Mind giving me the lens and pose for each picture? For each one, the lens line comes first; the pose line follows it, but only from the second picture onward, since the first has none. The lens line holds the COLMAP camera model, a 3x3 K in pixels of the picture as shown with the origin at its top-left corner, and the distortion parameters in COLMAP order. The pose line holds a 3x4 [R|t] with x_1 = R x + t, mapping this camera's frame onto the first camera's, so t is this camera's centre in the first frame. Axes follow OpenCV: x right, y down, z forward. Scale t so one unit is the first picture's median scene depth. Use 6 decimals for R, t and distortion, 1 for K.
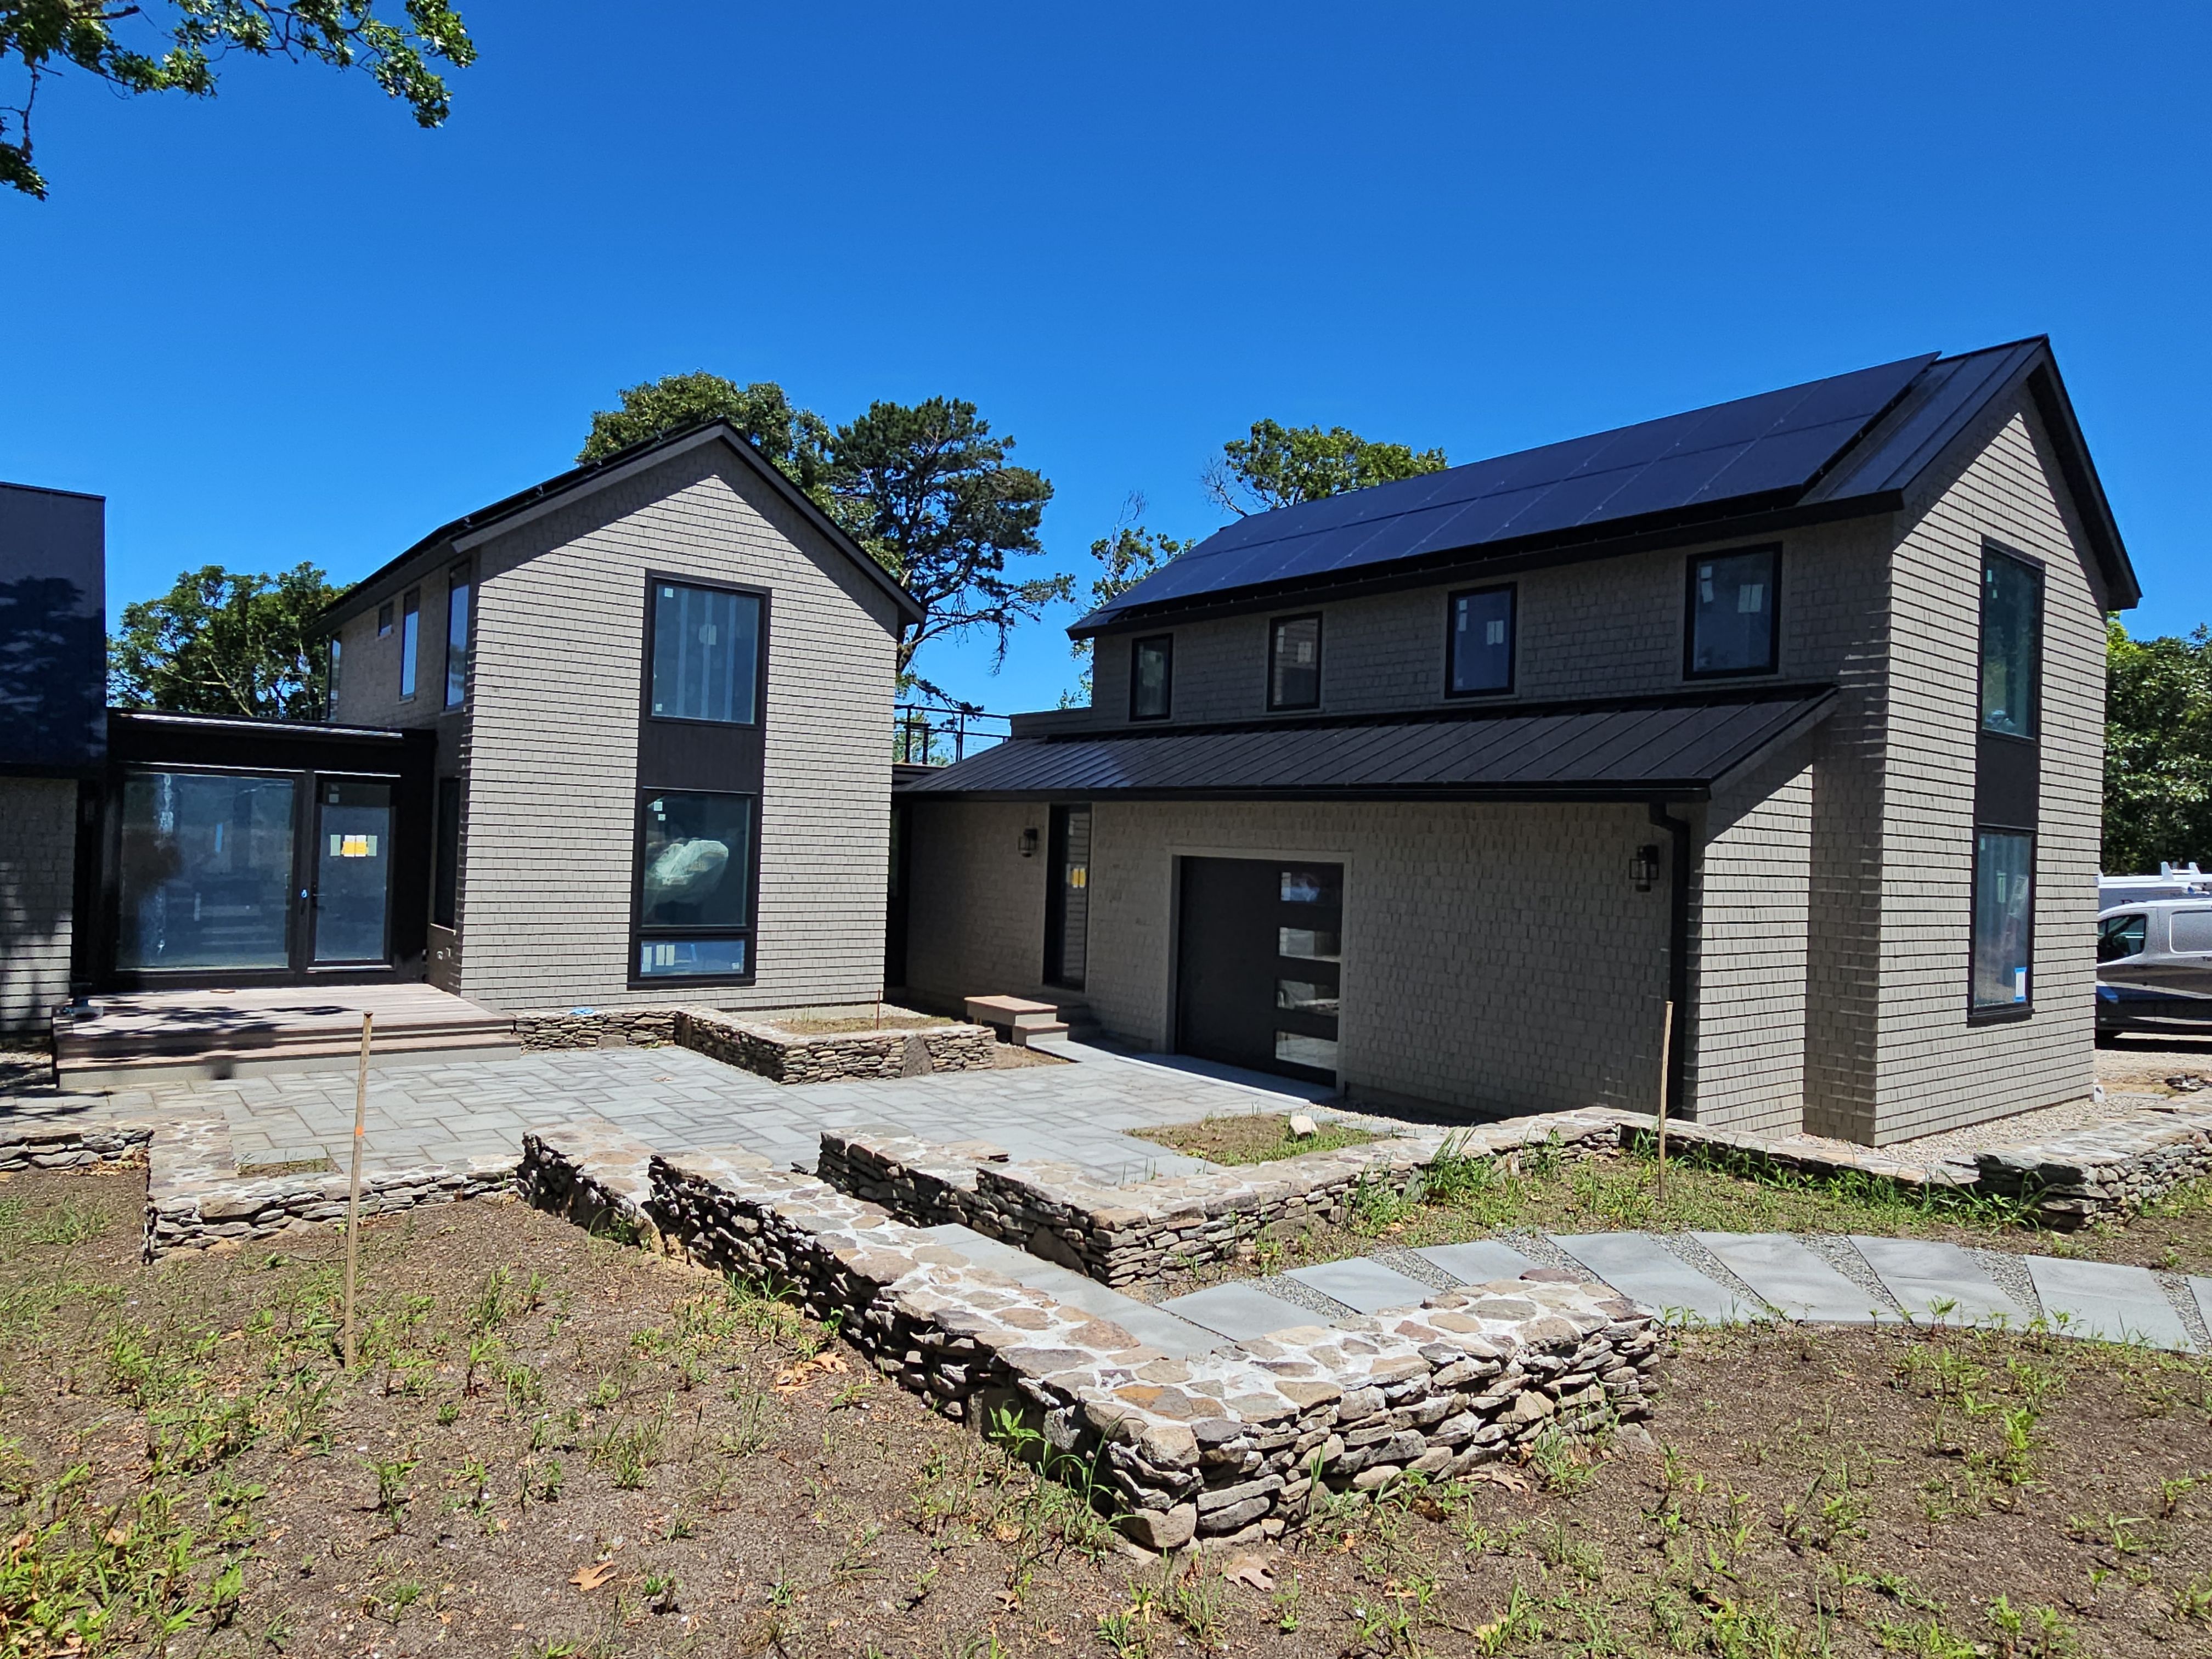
lens RADIAL K [[1365.7, 0, 1111.7], [0, 1365.7, 824.1], [0, 0, 1]] dist [0.005747, 0.001412]
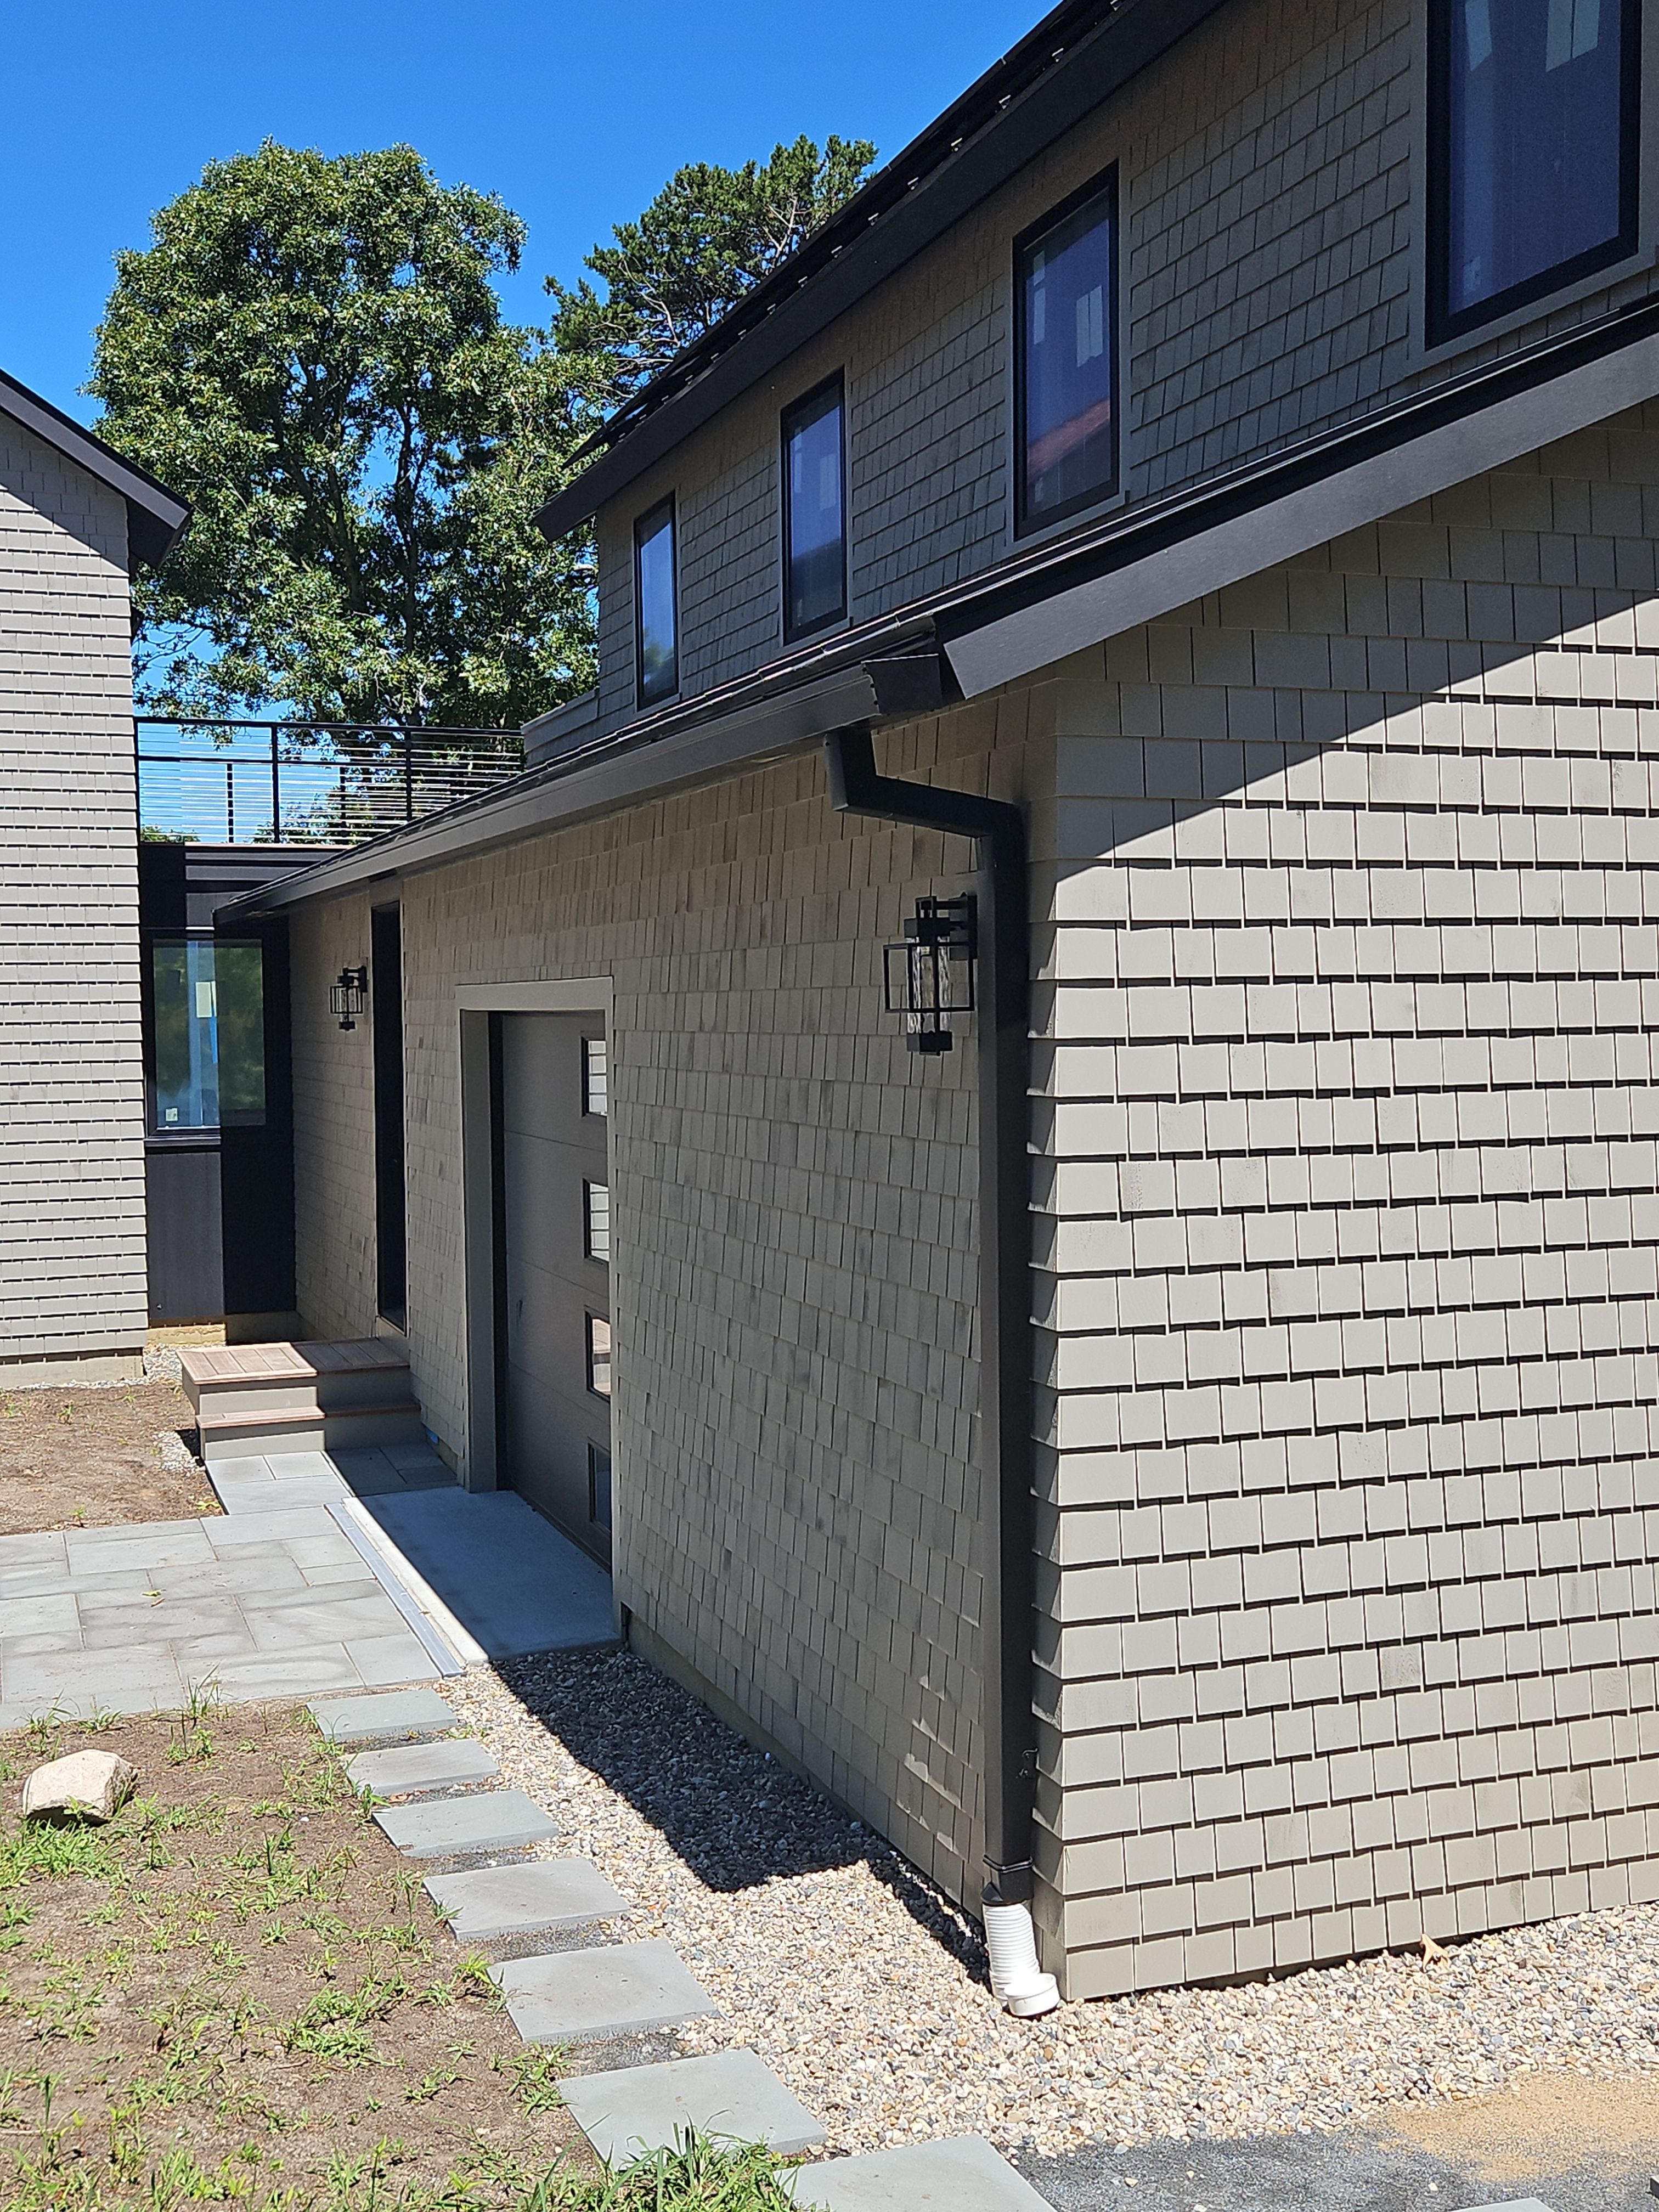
lens RADIAL K [[2316.2, 0, 827.2], [0, 2316.2, 1113.2], [0, 0, 1]] dist [0.066486, 0.000000]
pose [[0.949775, -0.033172, -0.311170, 0.352262], [0.050083, 0.997662, 0.046510, 0.025922], [0.308899, -0.059759, 0.949216, 0.359590]]
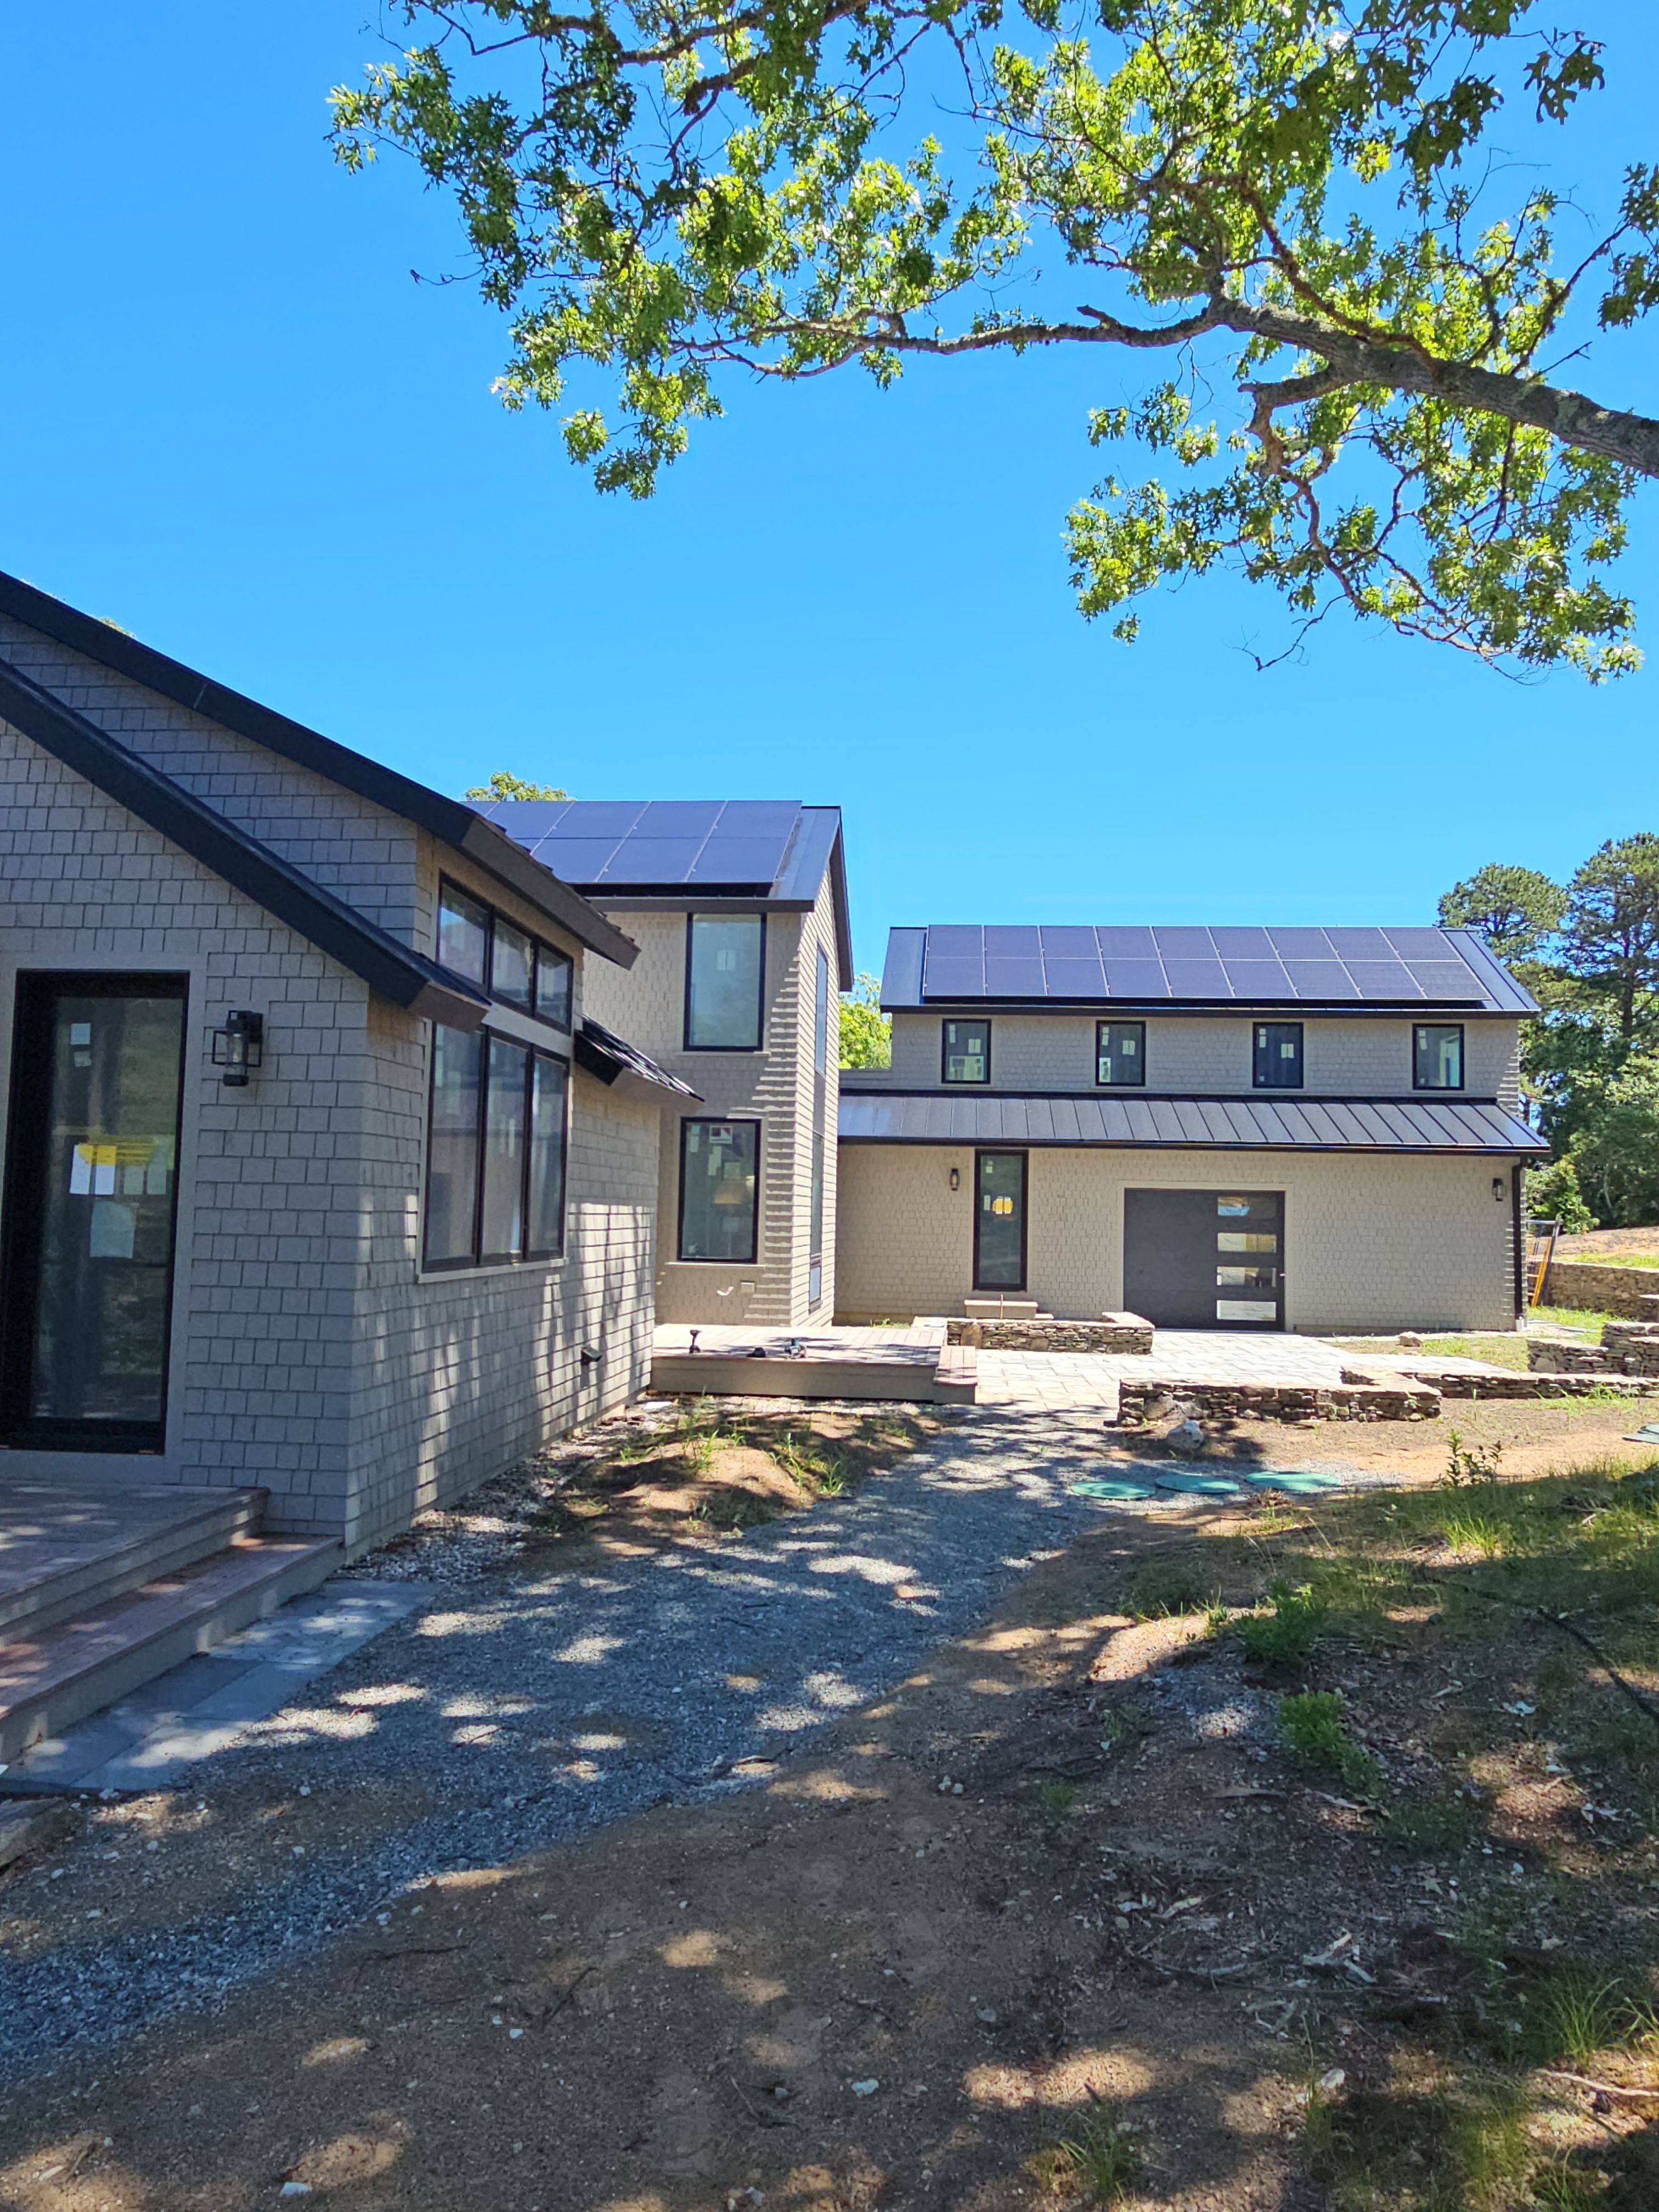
lens RADIAL K [[1365.7, 0, 843.6], [0, 1365.7, 1112.1], [0, 0, 1]] dist [0.005747, 0.001412]
pose [[0.698849, 0.022294, 0.714922, -1.156669], [-0.004926, 0.999640, -0.026358, -0.016172], [-0.715252, 0.014898, 0.698708, 0.196270]]
